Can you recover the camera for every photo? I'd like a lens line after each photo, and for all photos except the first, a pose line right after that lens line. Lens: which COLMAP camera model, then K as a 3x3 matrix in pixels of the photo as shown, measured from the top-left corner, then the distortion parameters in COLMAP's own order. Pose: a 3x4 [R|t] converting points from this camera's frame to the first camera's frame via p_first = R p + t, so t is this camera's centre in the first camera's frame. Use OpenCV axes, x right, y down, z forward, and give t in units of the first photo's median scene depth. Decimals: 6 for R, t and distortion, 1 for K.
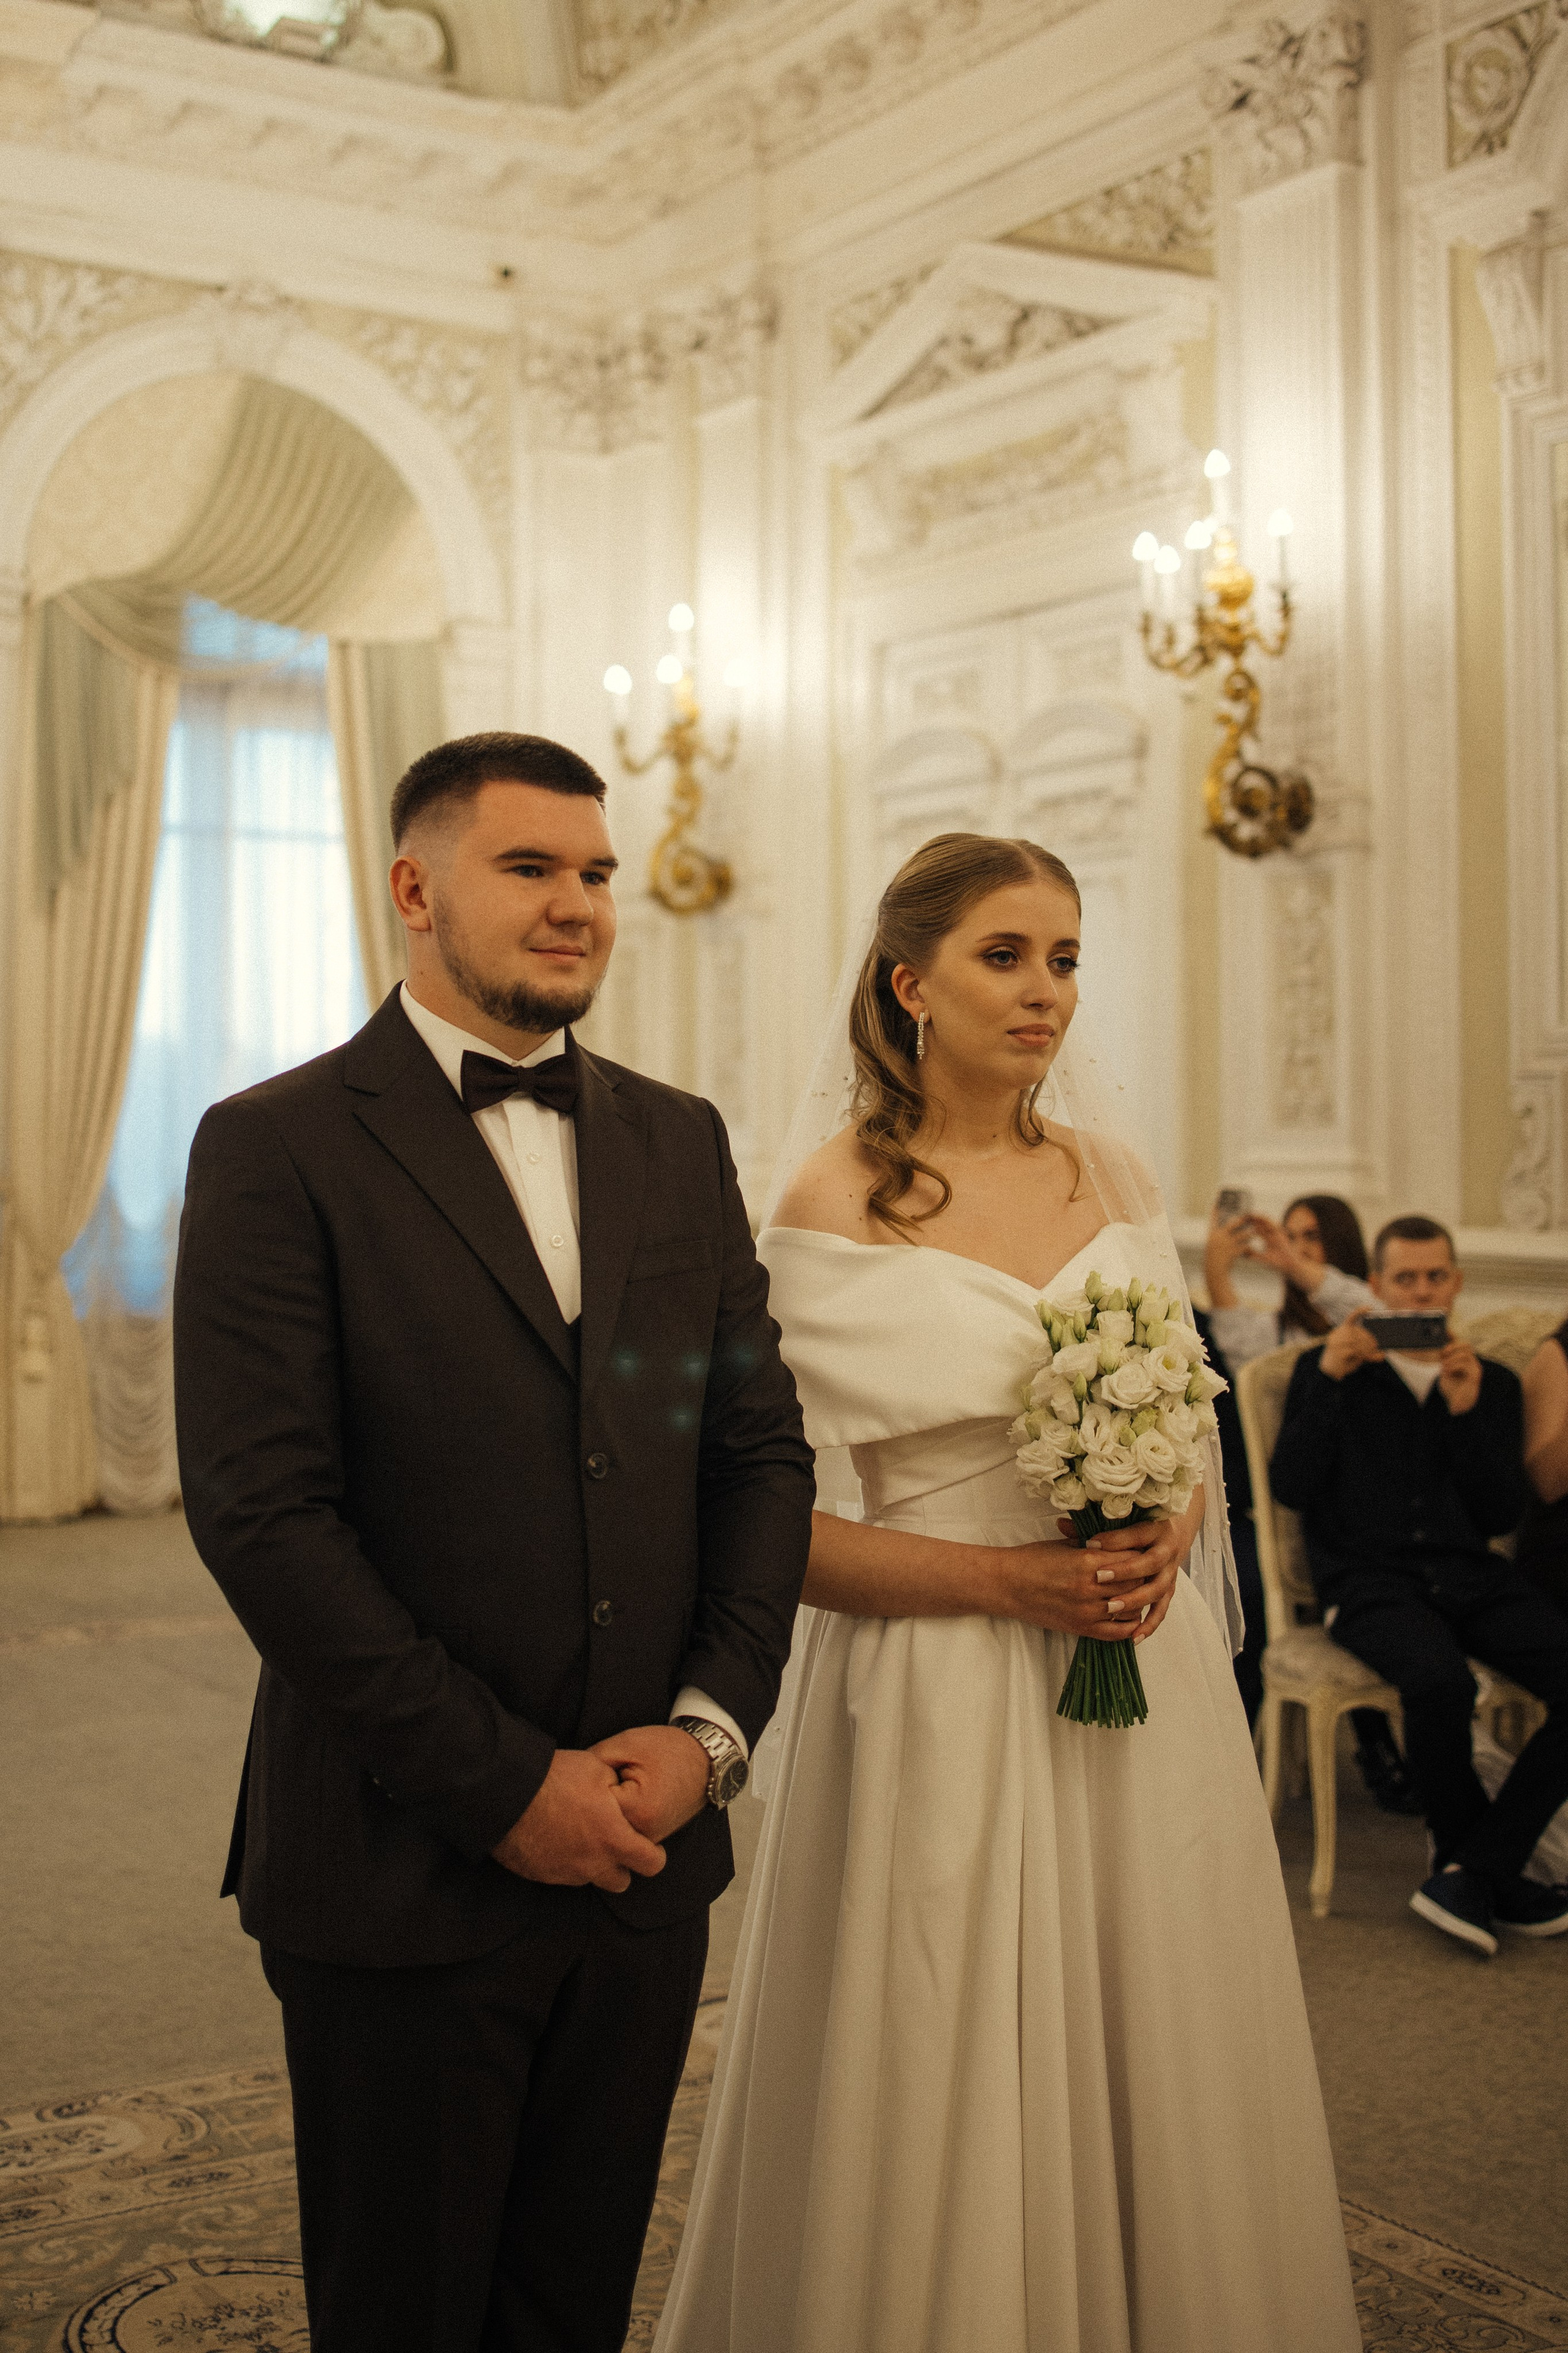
lens RADIAL K [[2757.9, 0, 687.6], [0, 2757.9, 1025.3], [0, 0, 1]] dist [-0.075855, 0.046861]
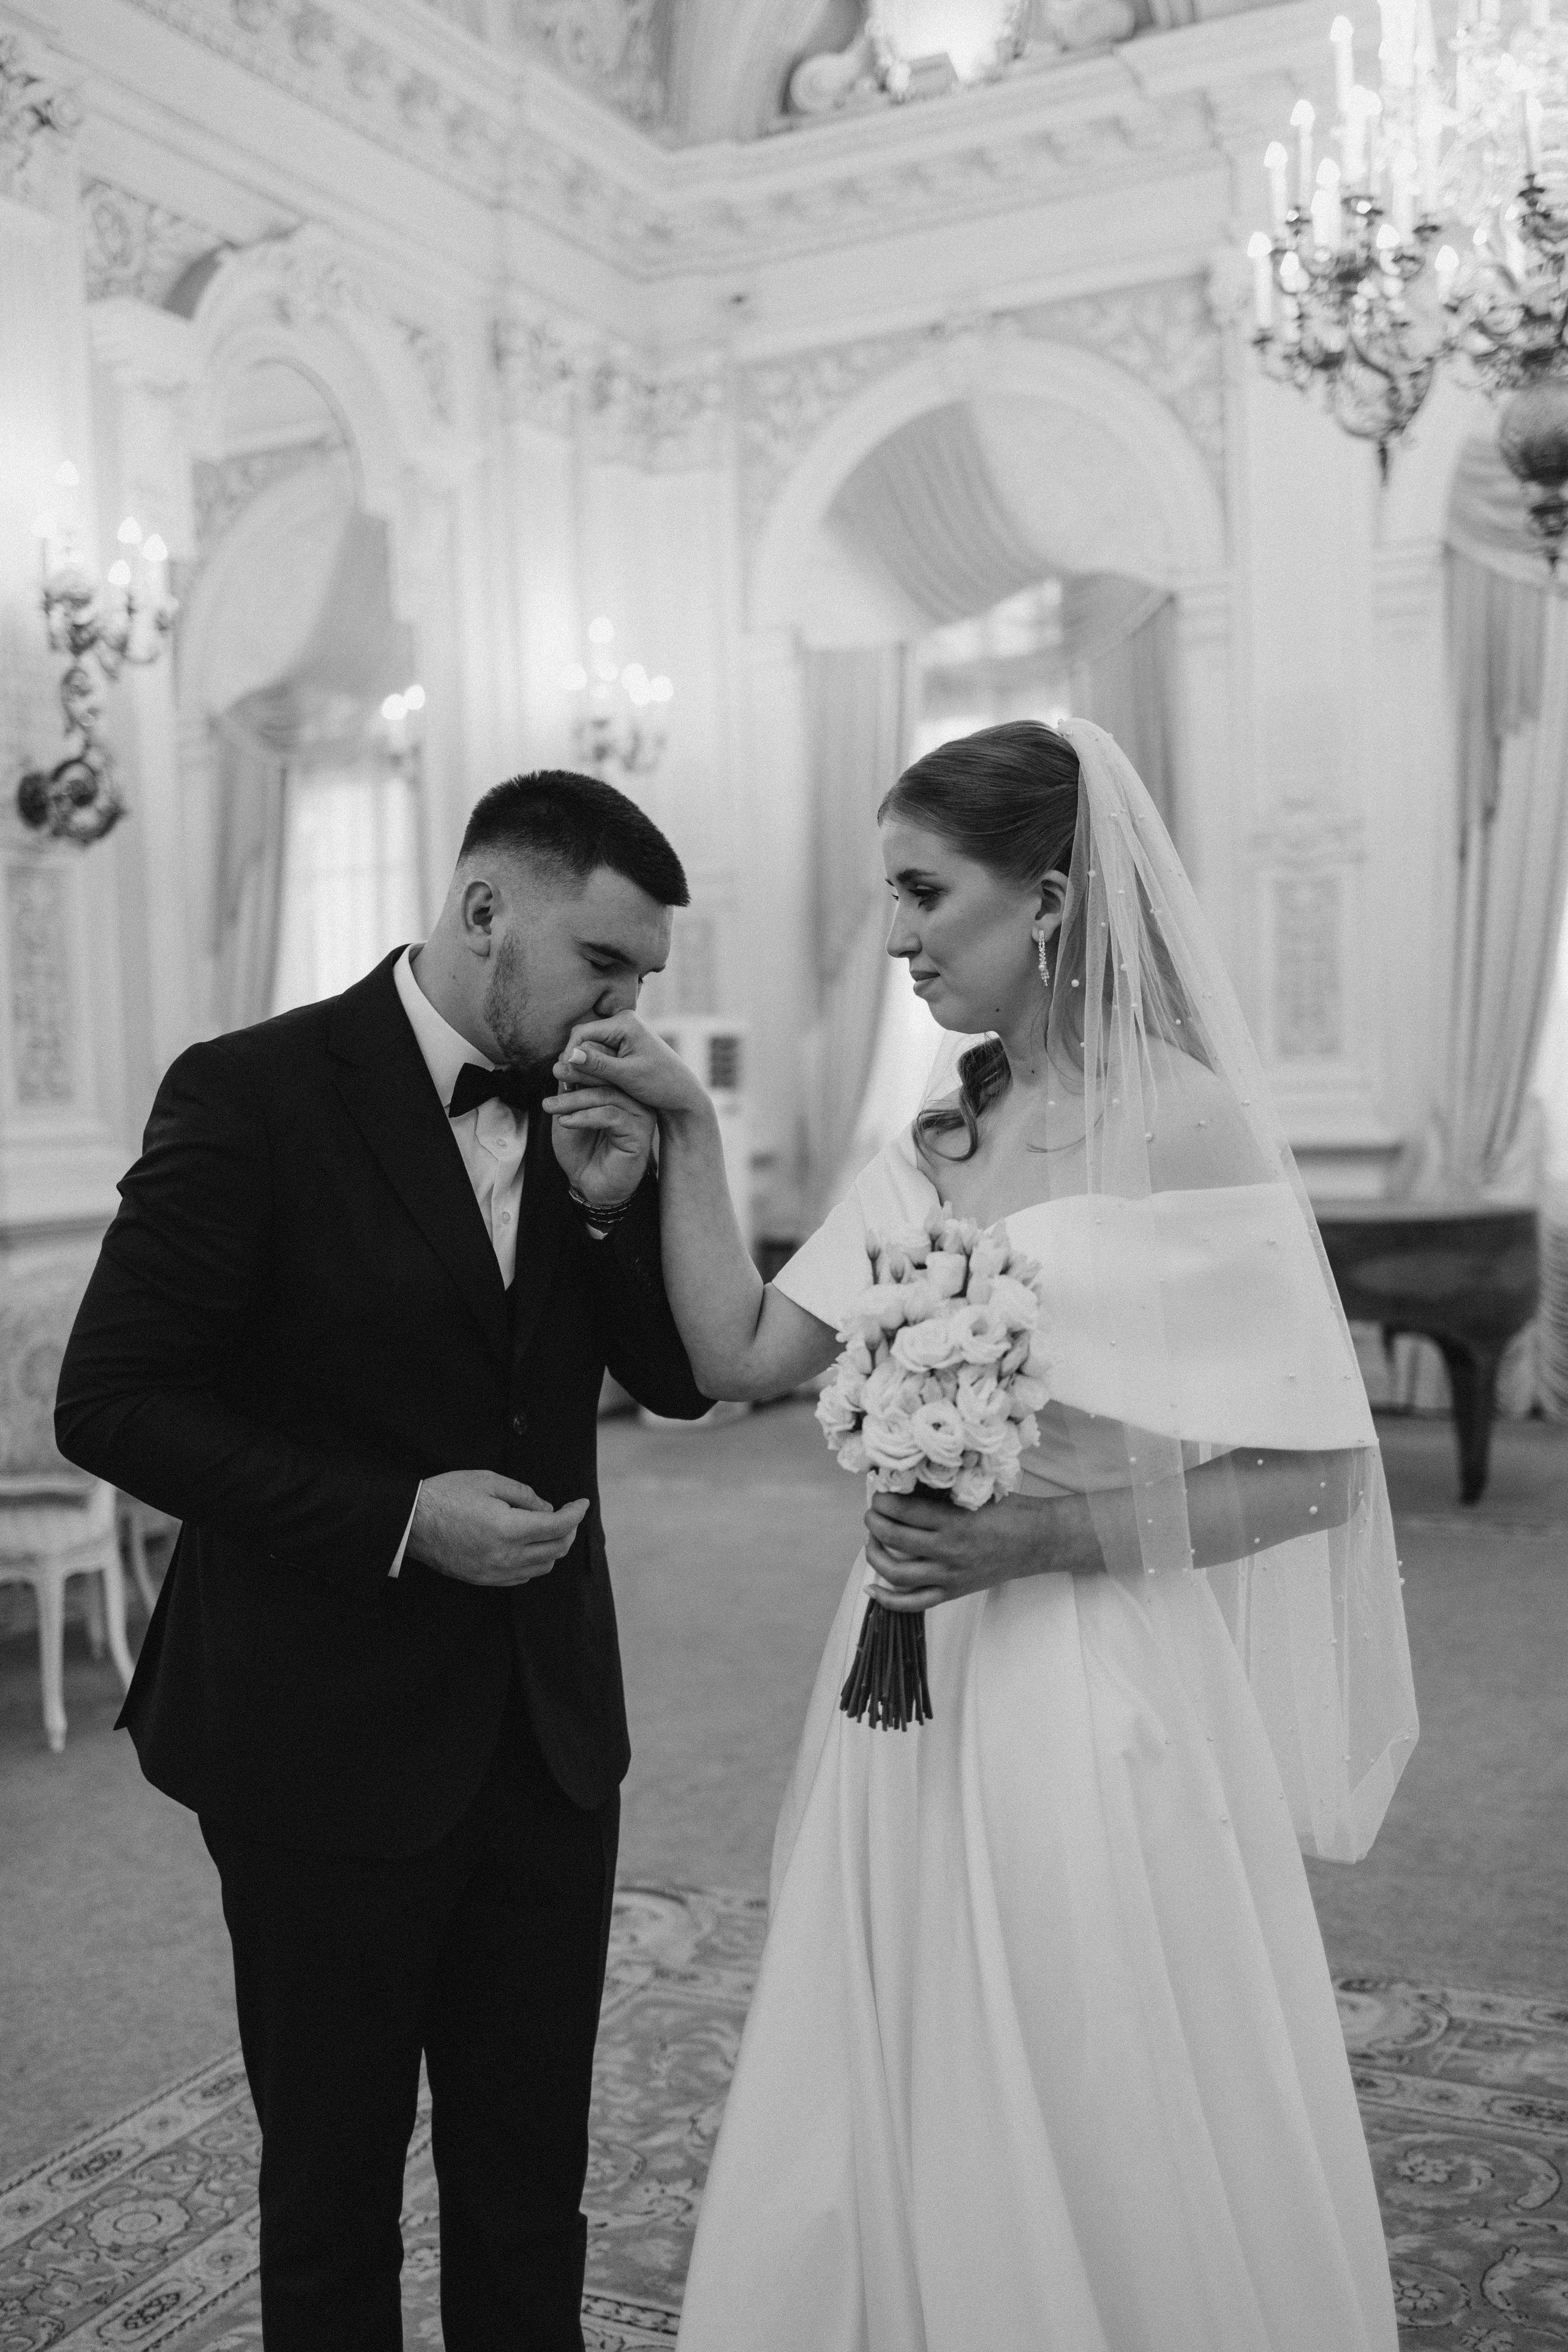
lens RADIAL K [[2343.3, 0, 789.6], [0, 2343.3, 1170.6], [0, 0, 1]] dist [0.009554, 0.010379]
pose [[0.524508, 0.006799, -0.851378, 0.219980], [0.072863, 0.995941, 0.052842, 0.008375], [0.848282, -0.089750, 0.521884, 0.182522]]
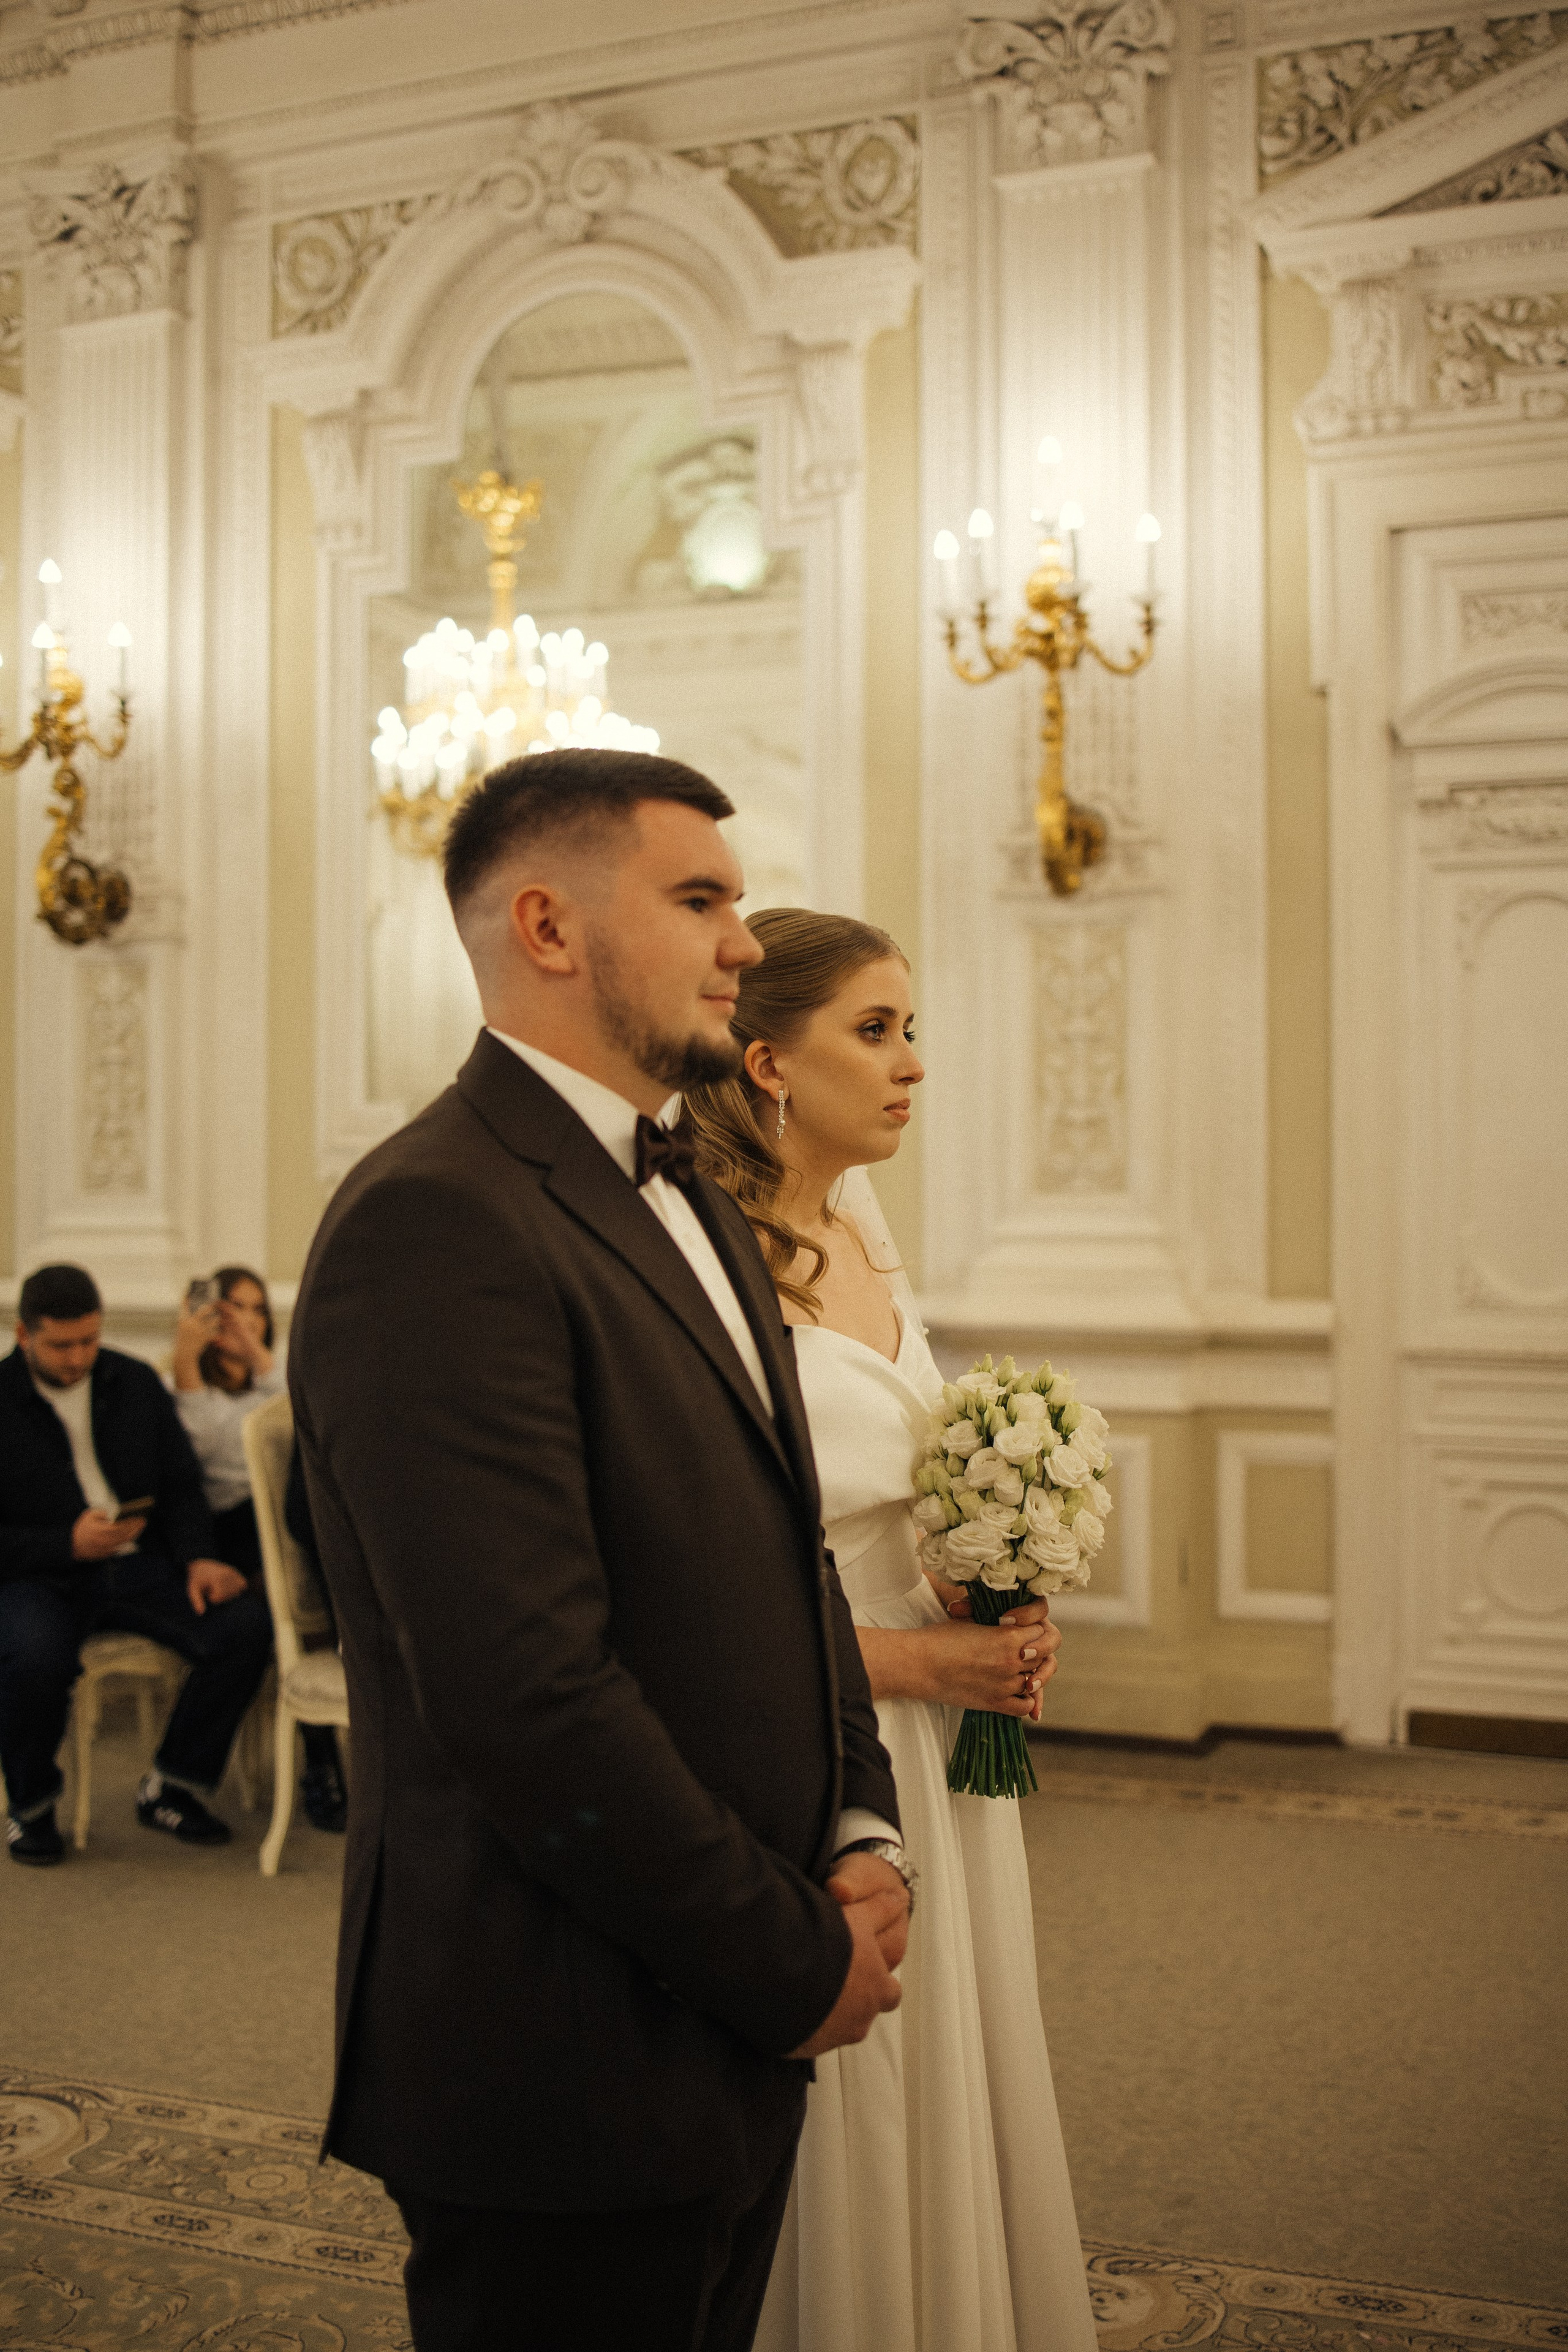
lens RADIAL K [[2356.2, 0, 784.4], [0, 2356.2, 1172.1], [0, 0, 1]] dist [-0.078802, 0.052505]
pose [[0.791874, 0.001300, 0.610683, -0.133518], [-0.018962, 0.999568, 0.022460, 0.002244], [-0.610390, -0.029366, 0.791557, 0.105428]]
